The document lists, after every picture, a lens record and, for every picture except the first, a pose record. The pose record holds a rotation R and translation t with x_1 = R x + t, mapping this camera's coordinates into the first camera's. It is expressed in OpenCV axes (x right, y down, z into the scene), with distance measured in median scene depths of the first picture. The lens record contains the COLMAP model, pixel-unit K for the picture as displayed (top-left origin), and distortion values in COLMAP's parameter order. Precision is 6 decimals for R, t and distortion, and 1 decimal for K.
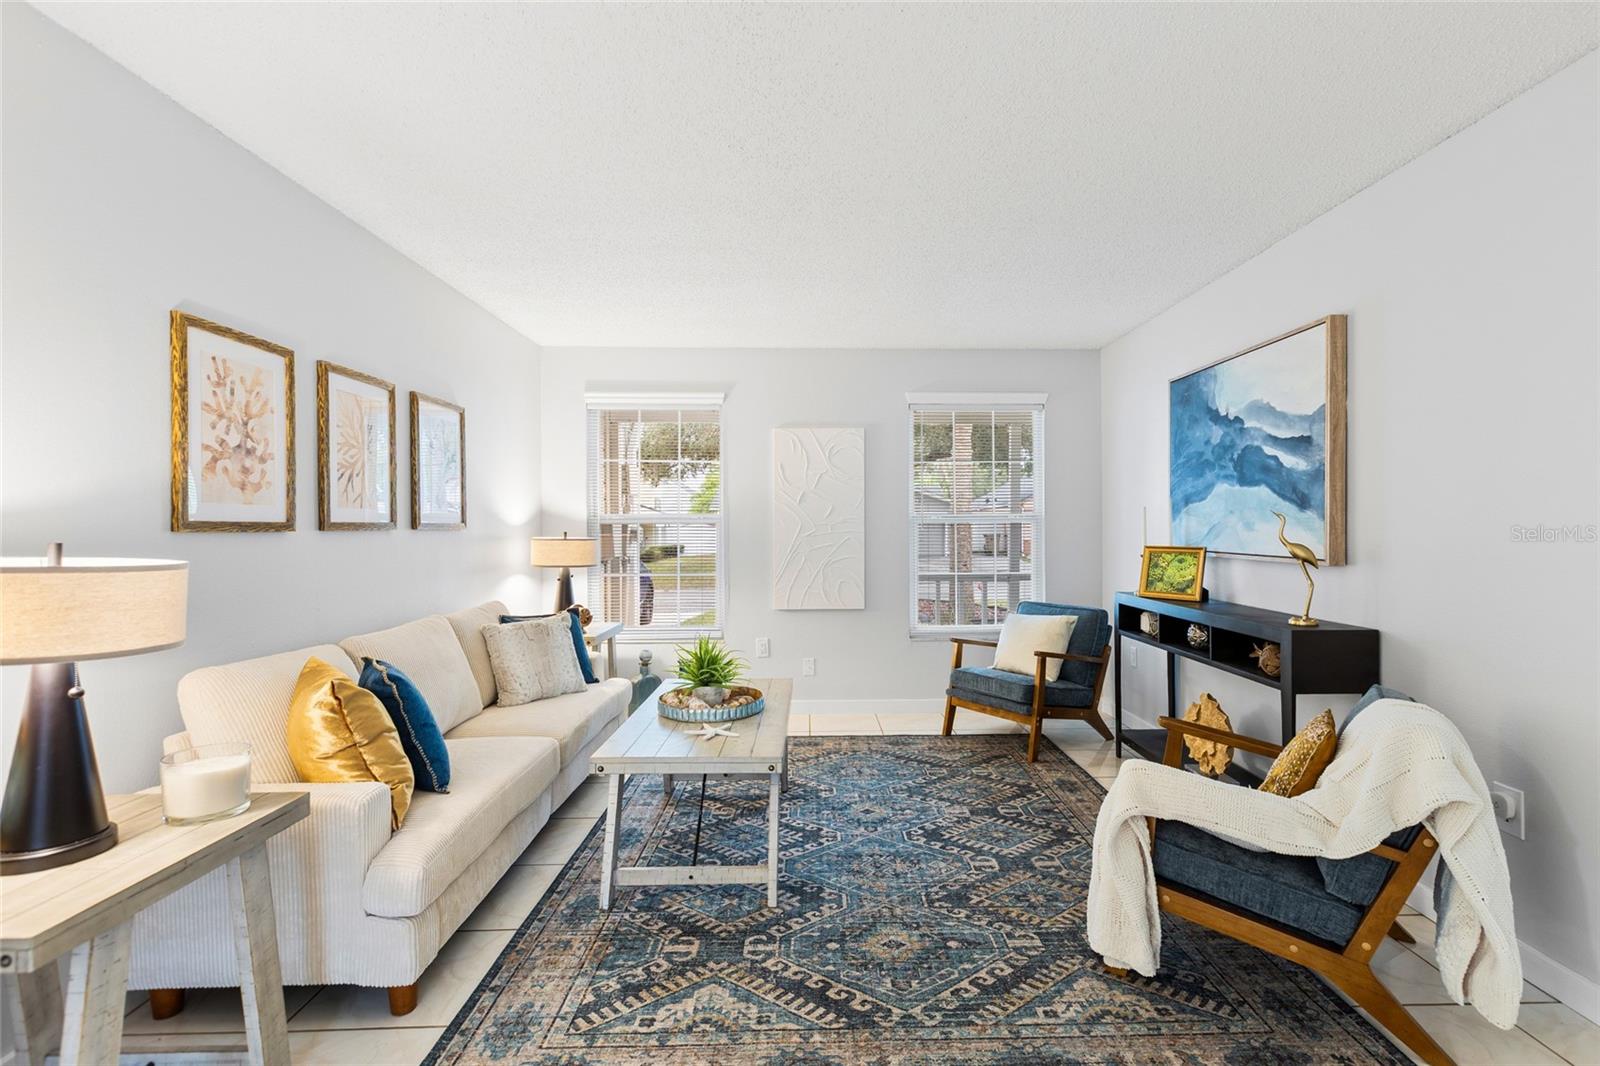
lens RADIAL K [[720.2, 0, 839.6], [0, 720.2, 541.2], [0, 0, 1]] dist [0.002208, -0.000691]
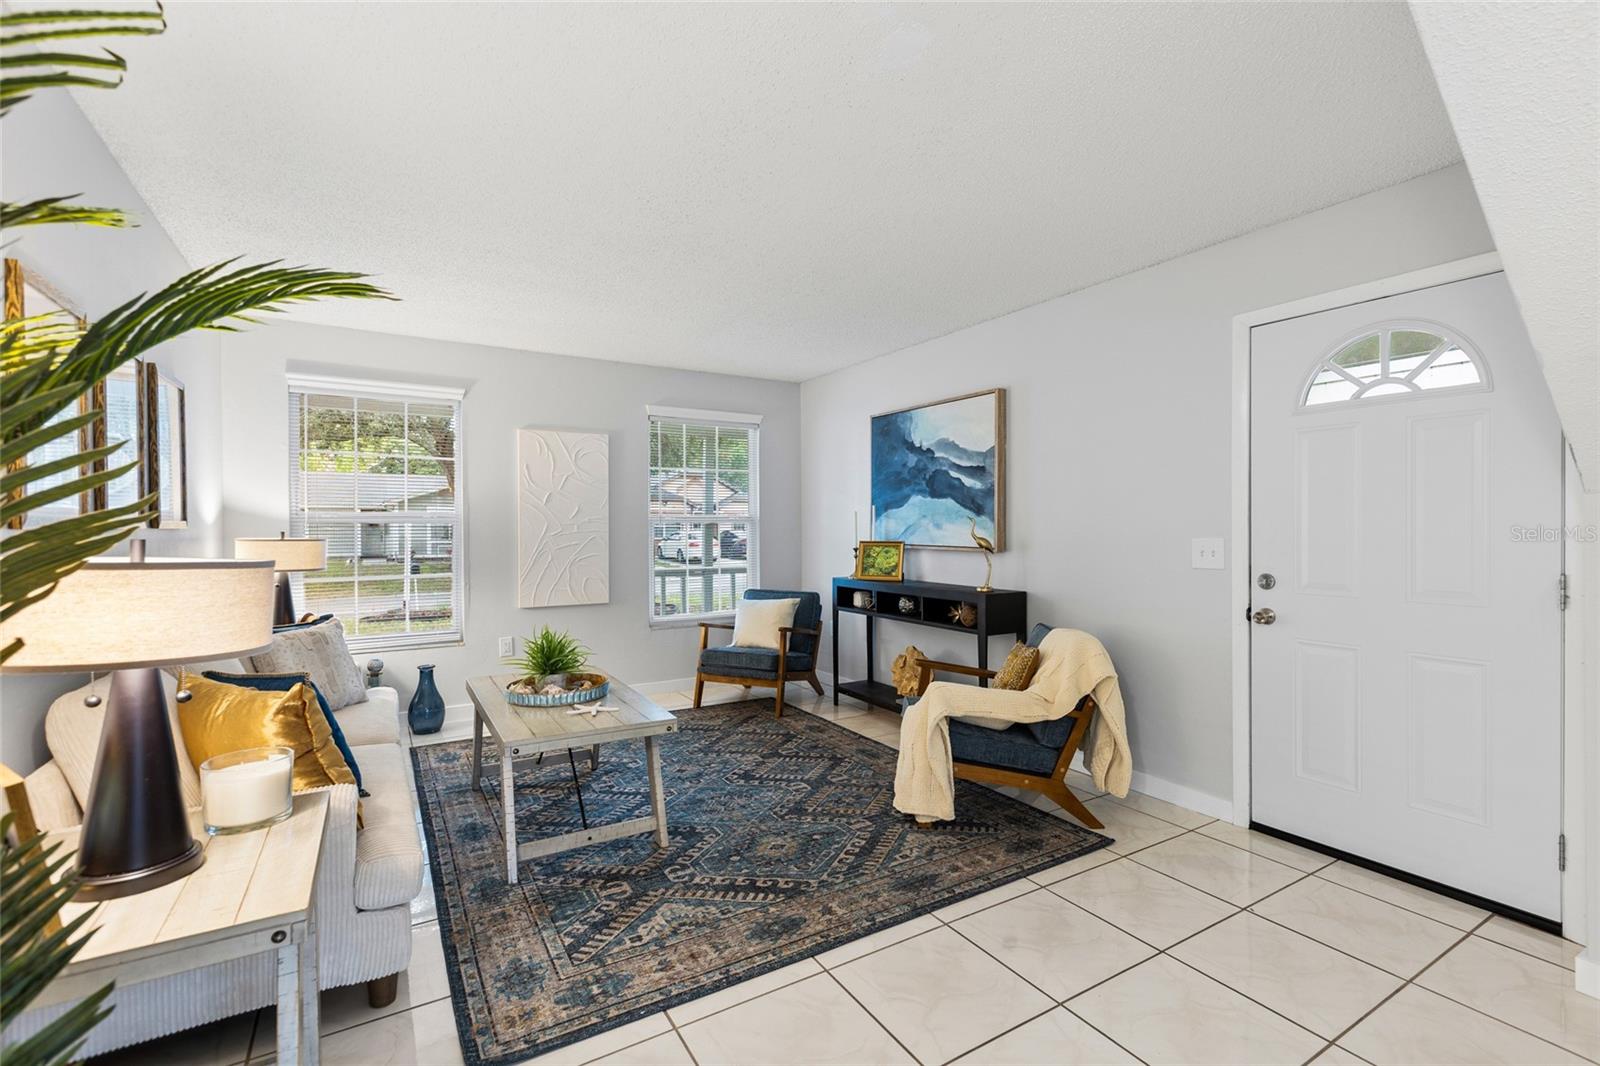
lens RADIAL K [[720.2, 0, 822.7], [0, 720.2, 542.0], [0, 0, 1]] dist [0.002208, -0.000691]
pose [[0.863802, -0.008221, 0.503764, -0.408783], [0.007294, 0.999966, 0.003812, 0.003837], [-0.503778, 0.000381, 0.863833, -0.132203]]
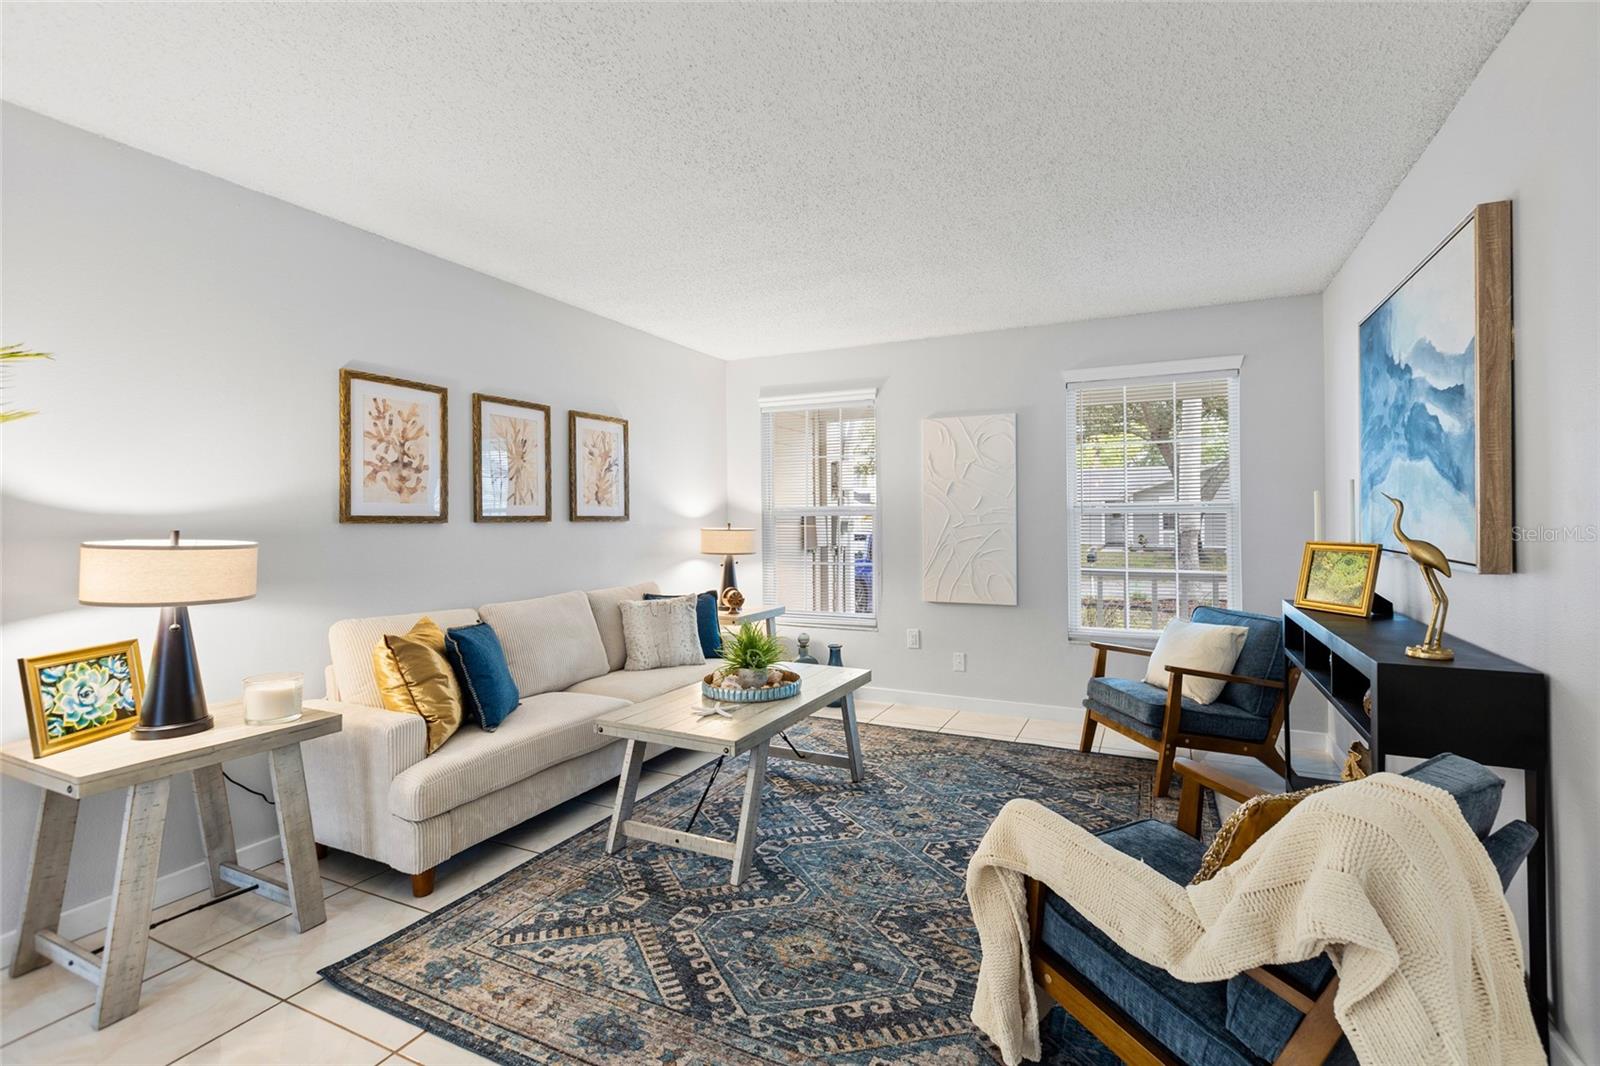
lens RADIAL K [[720.2, 0, 826.4], [0, 720.2, 523.2], [0, 0, 1]] dist [0.002208, -0.000691]
pose [[0.892515, 0.001219, -0.451017, 0.437045], [-0.005837, 0.999944, -0.008847, -0.004546], [0.450981, 0.010529, 0.892472, 0.117009]]
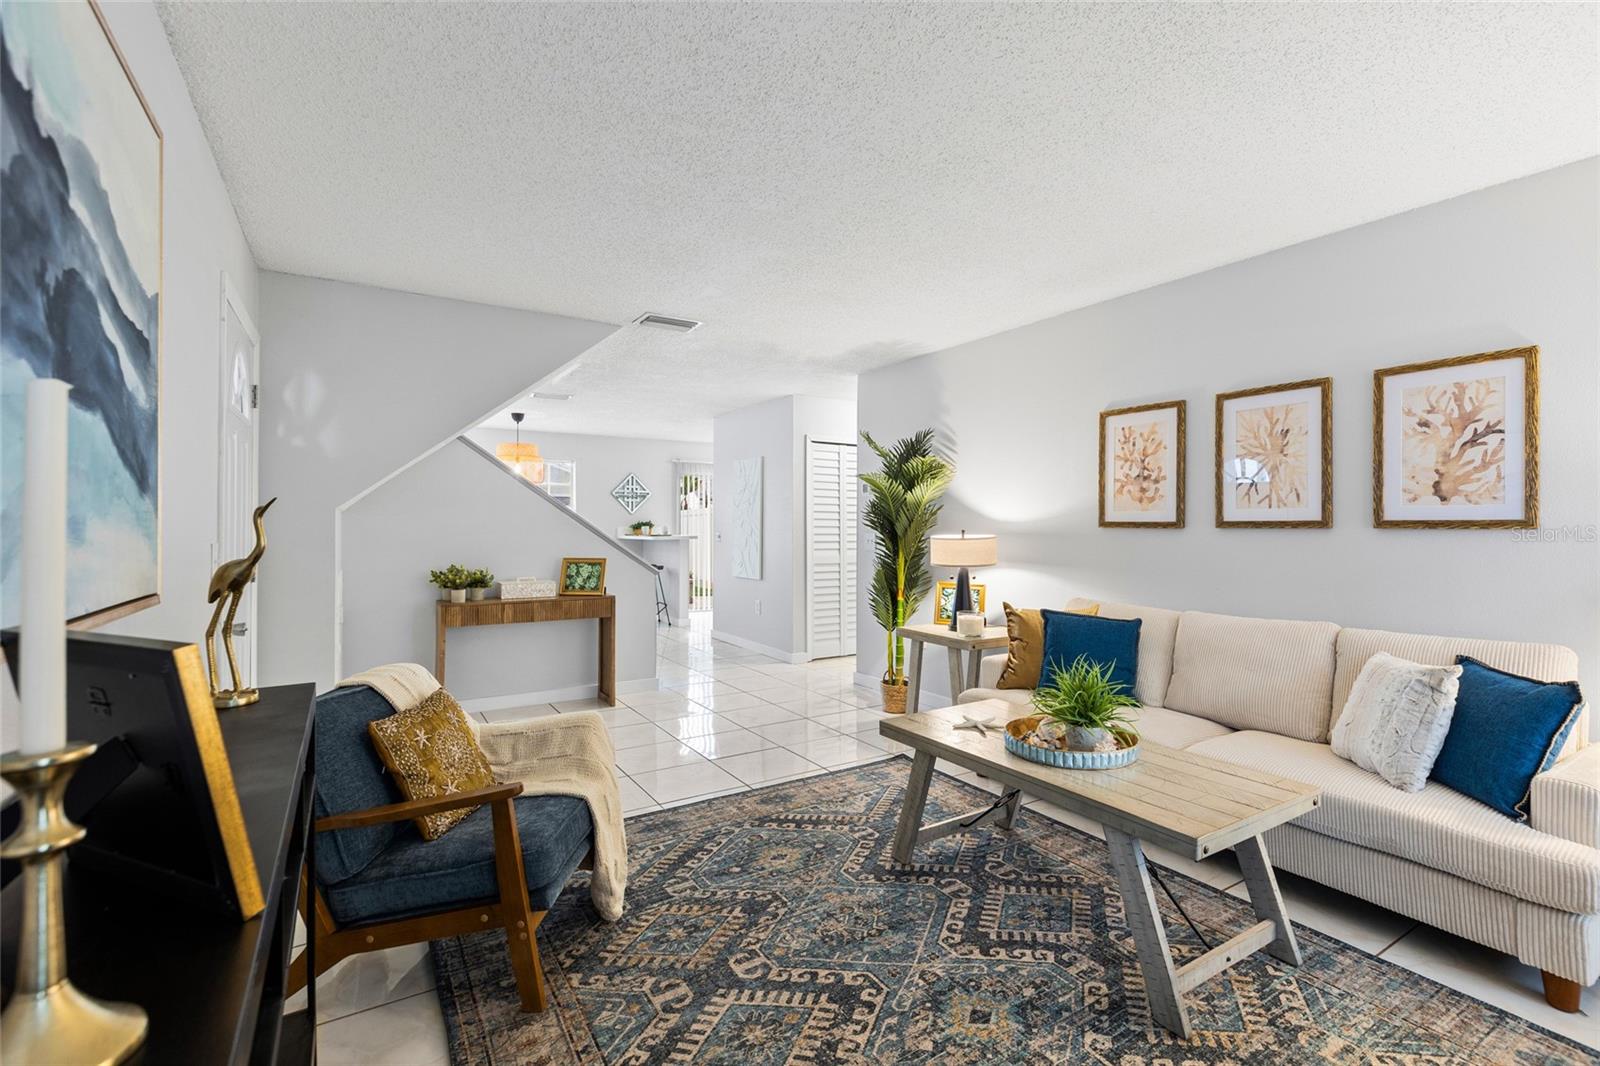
lens RADIAL K [[720.2, 0, 810.1], [0, 720.2, 529.9], [0, 0, 1]] dist [0.002208, -0.000691]
pose [[-0.862580, 0.006531, -0.505879, 0.536043], [-0.007195, 0.999657, 0.025175, -0.036943], [0.505870, 0.025356, -0.862237, 1.700266]]
